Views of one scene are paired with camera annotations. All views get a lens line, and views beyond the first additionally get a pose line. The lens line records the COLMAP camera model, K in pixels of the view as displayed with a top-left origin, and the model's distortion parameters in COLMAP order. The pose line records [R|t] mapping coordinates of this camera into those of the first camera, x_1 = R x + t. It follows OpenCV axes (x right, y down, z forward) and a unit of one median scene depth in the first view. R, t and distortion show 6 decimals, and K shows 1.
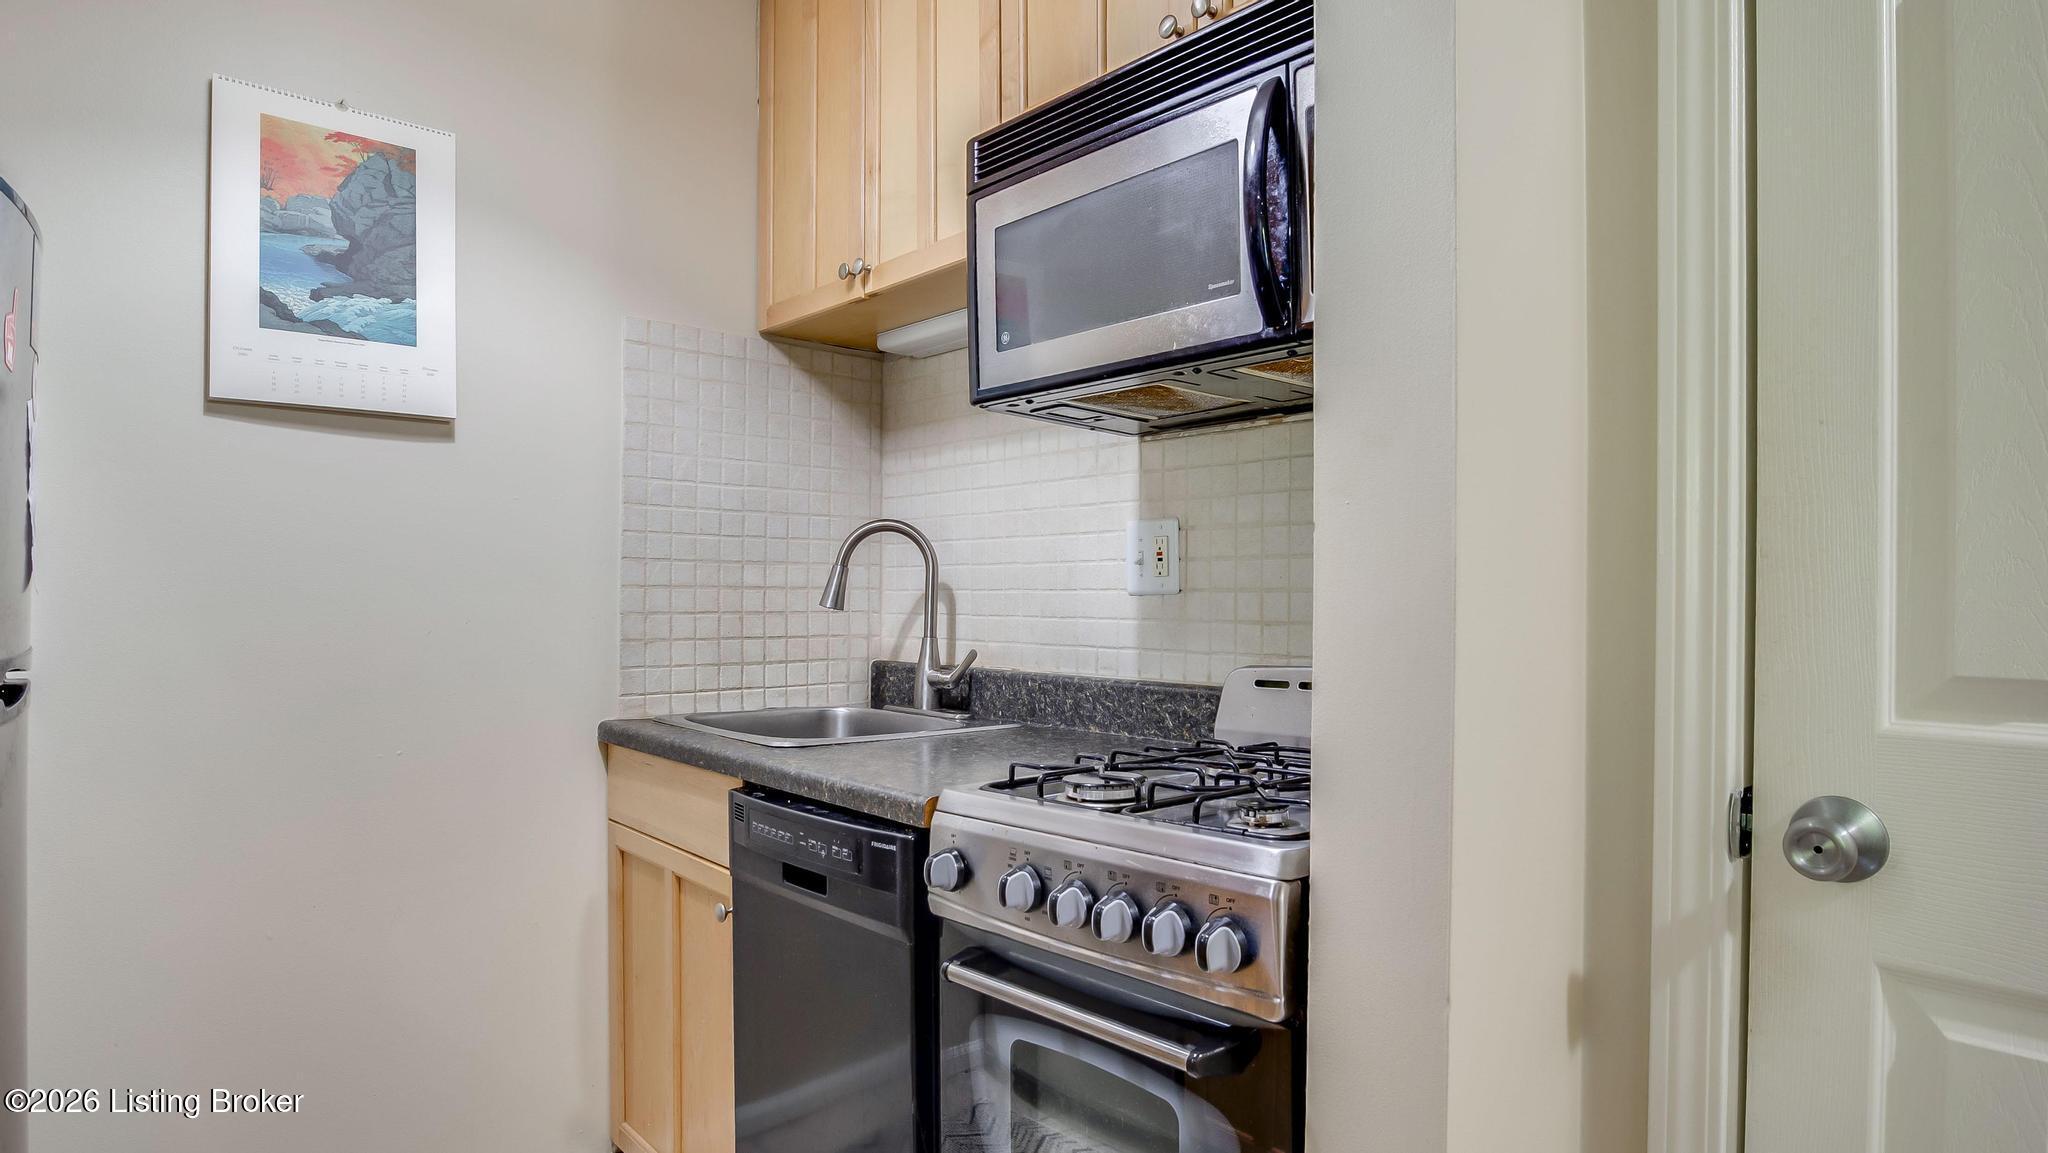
lens RADIAL K [[1083.8, 0, 1017.7], [0, 1083.8, 590.8], [0, 0, 1]] dist [-0.029265, 0.001568]
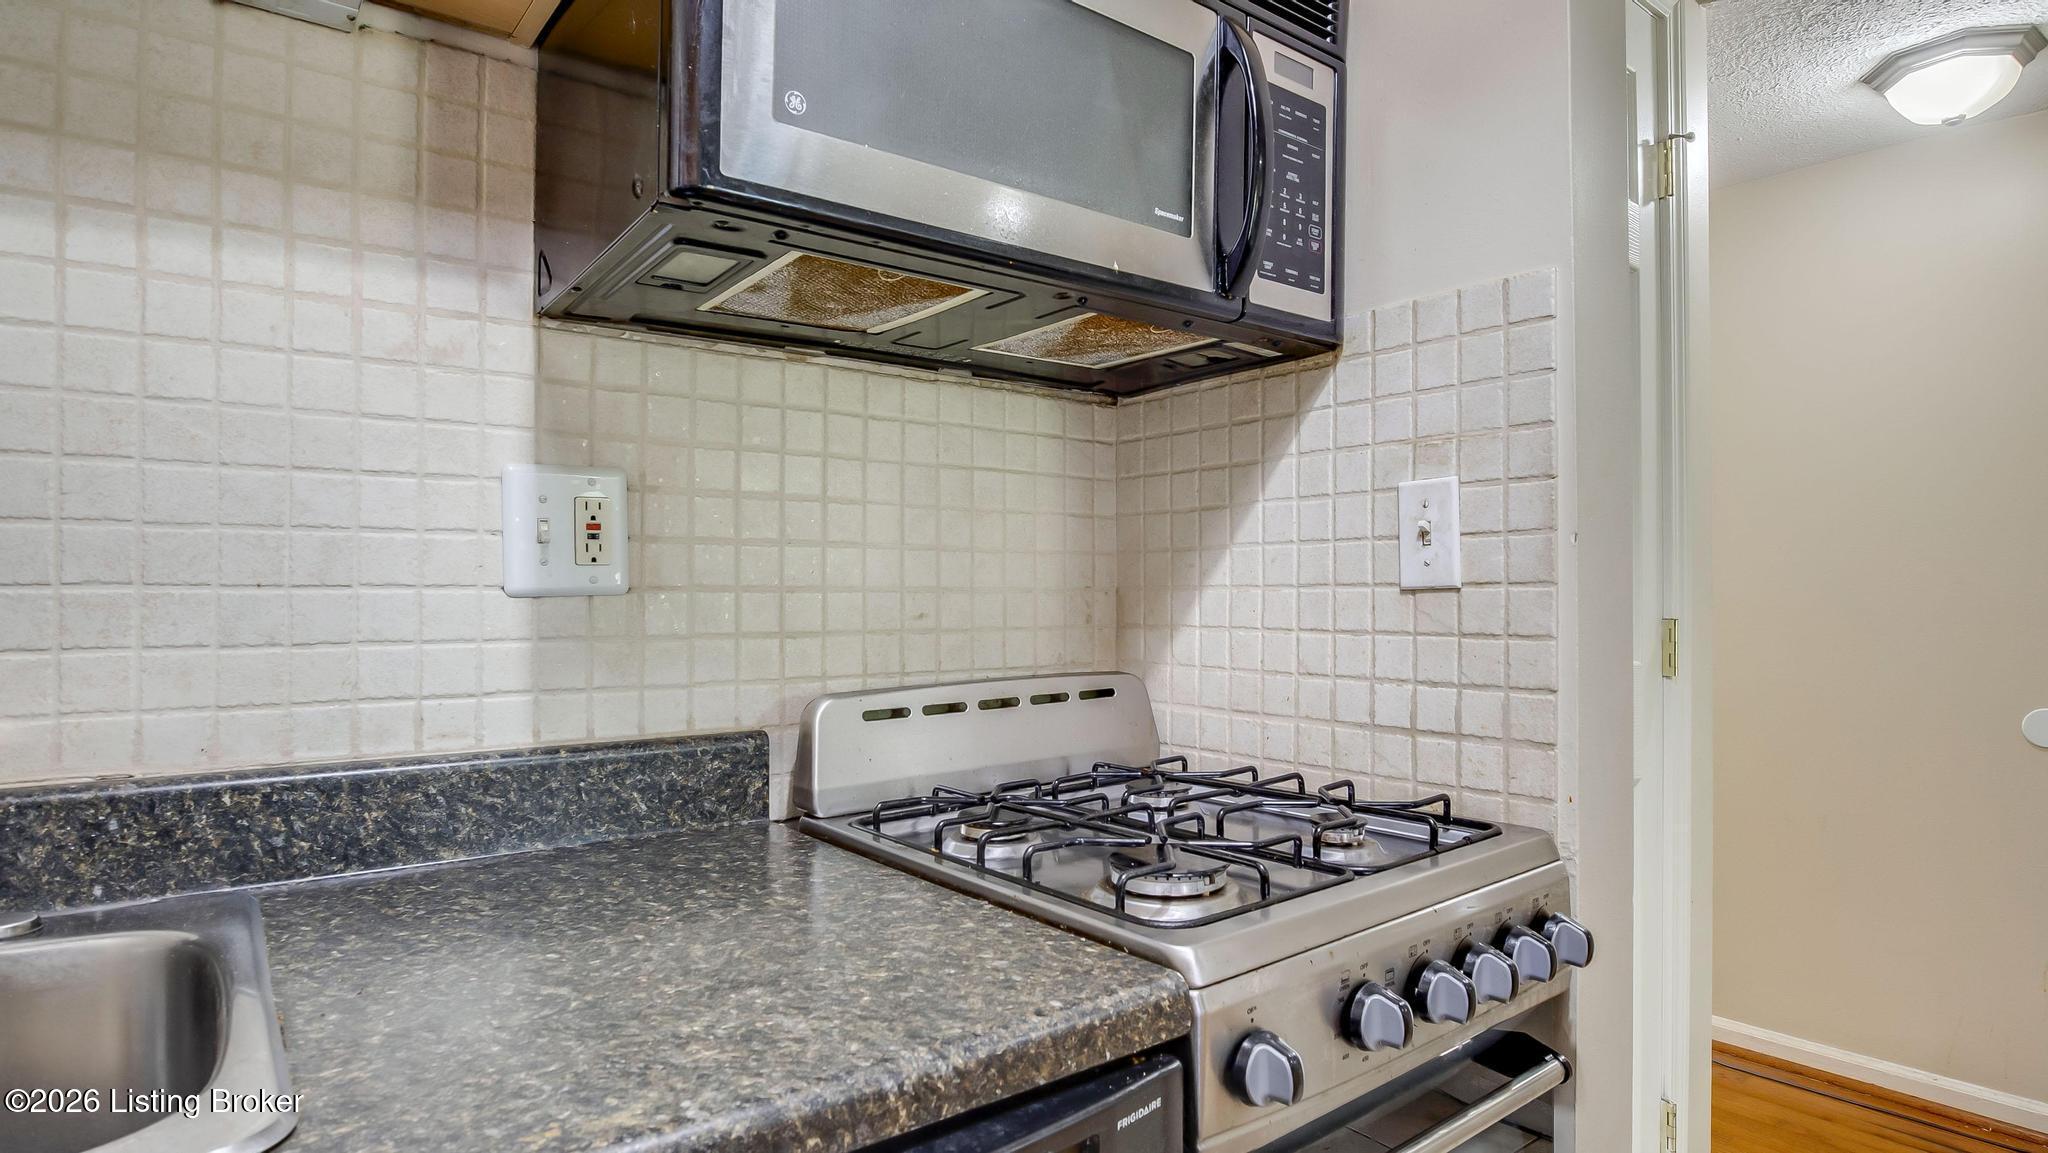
lens RADIAL K [[1083.8, 0, 1017.7], [0, 1083.8, 590.8], [0, 0, 1]] dist [-0.029265, 0.001568]
pose [[0.087980, -0.001175, 0.996122, -0.435007], [-0.006200, 0.999979, 0.001727, -0.001617], [-0.996103, -0.006328, 0.087971, 0.717457]]
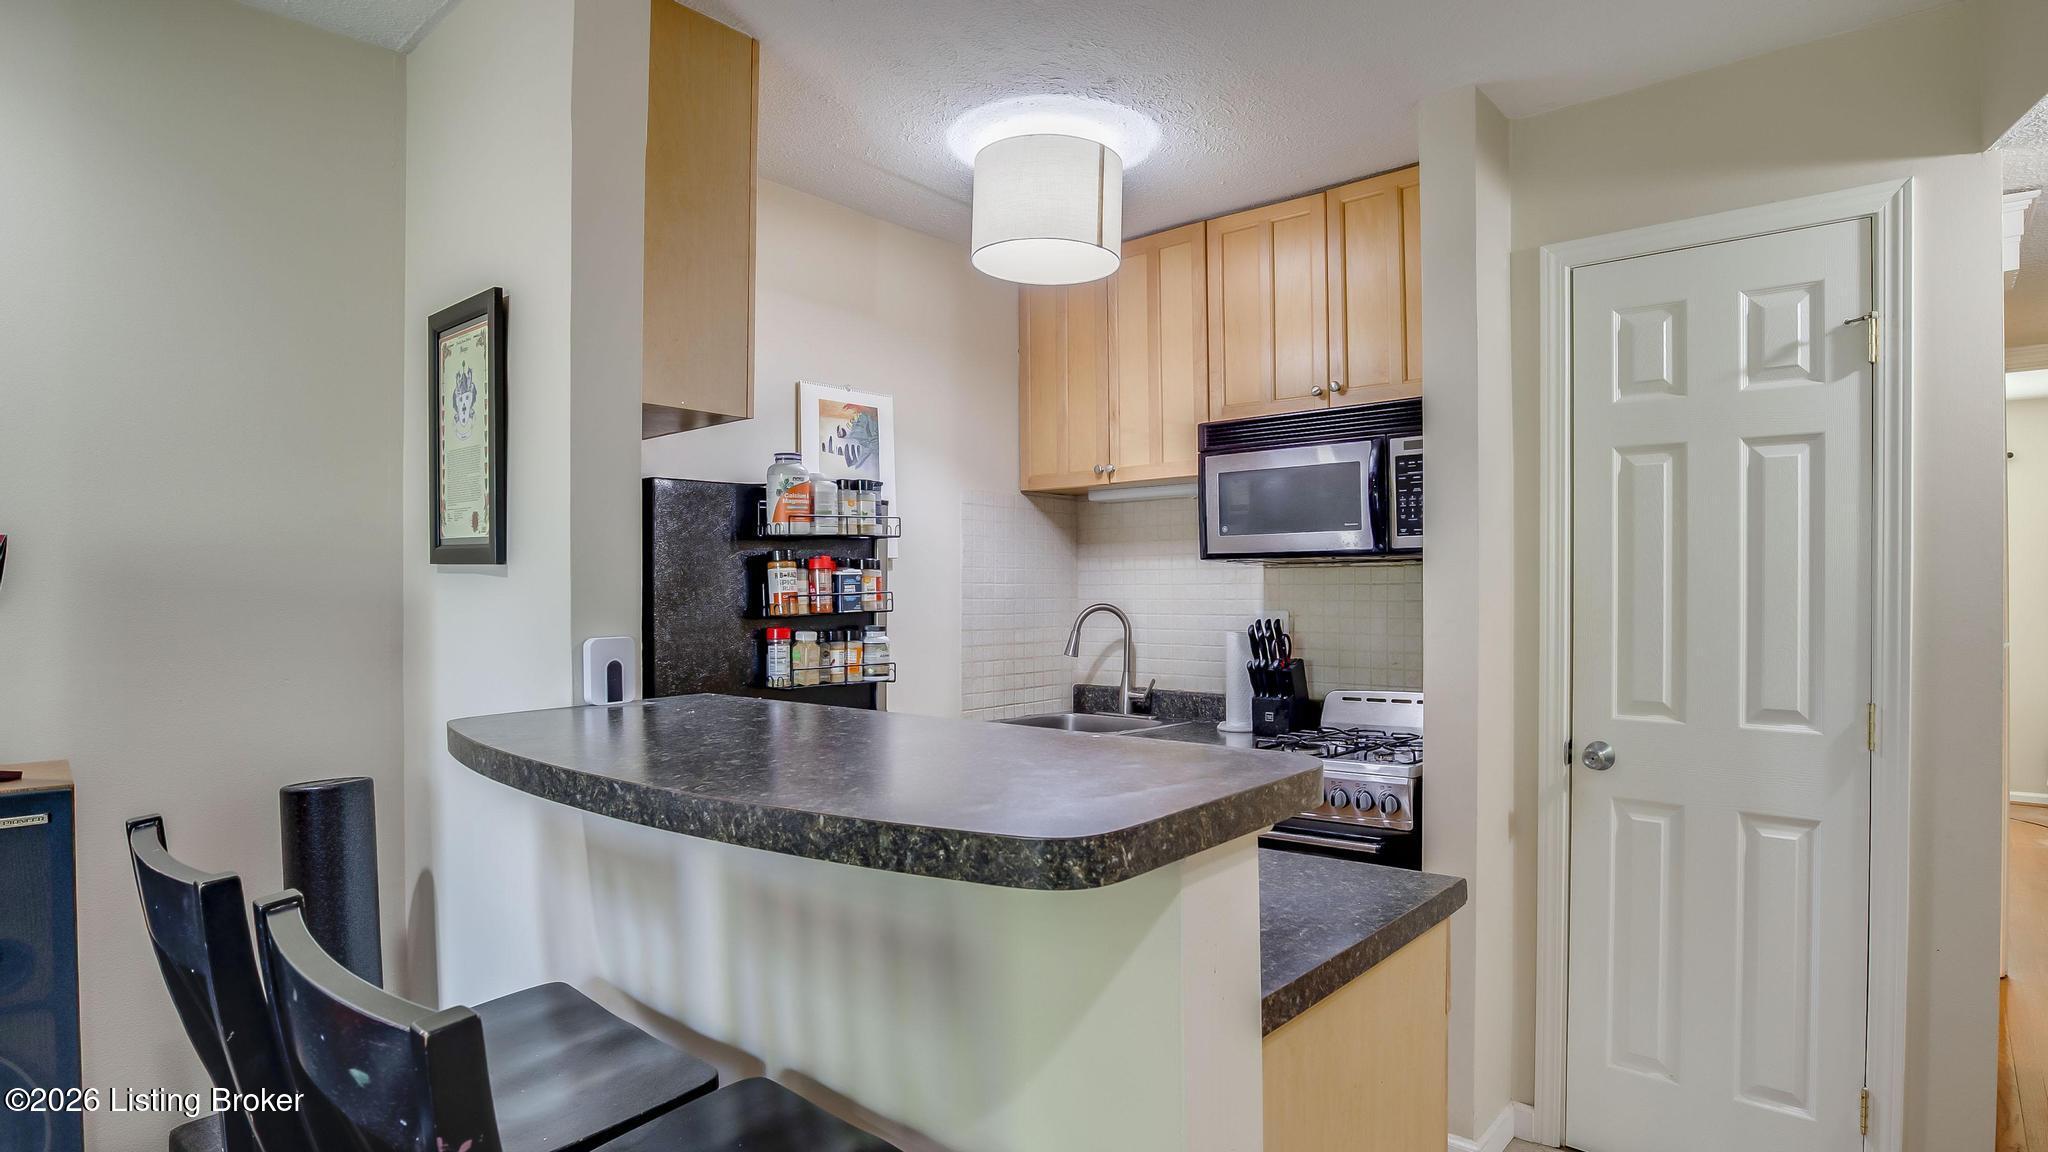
lens RADIAL K [[1083.8, 0, 1017.7], [0, 1083.8, 590.3], [0, 0, 1]] dist [-0.029265, 0.001568]
pose [[0.992202, -0.008556, 0.124344, -0.552574], [0.007596, 0.999938, 0.008195, -0.120710], [-0.124406, -0.007187, 0.992205, -0.808441]]
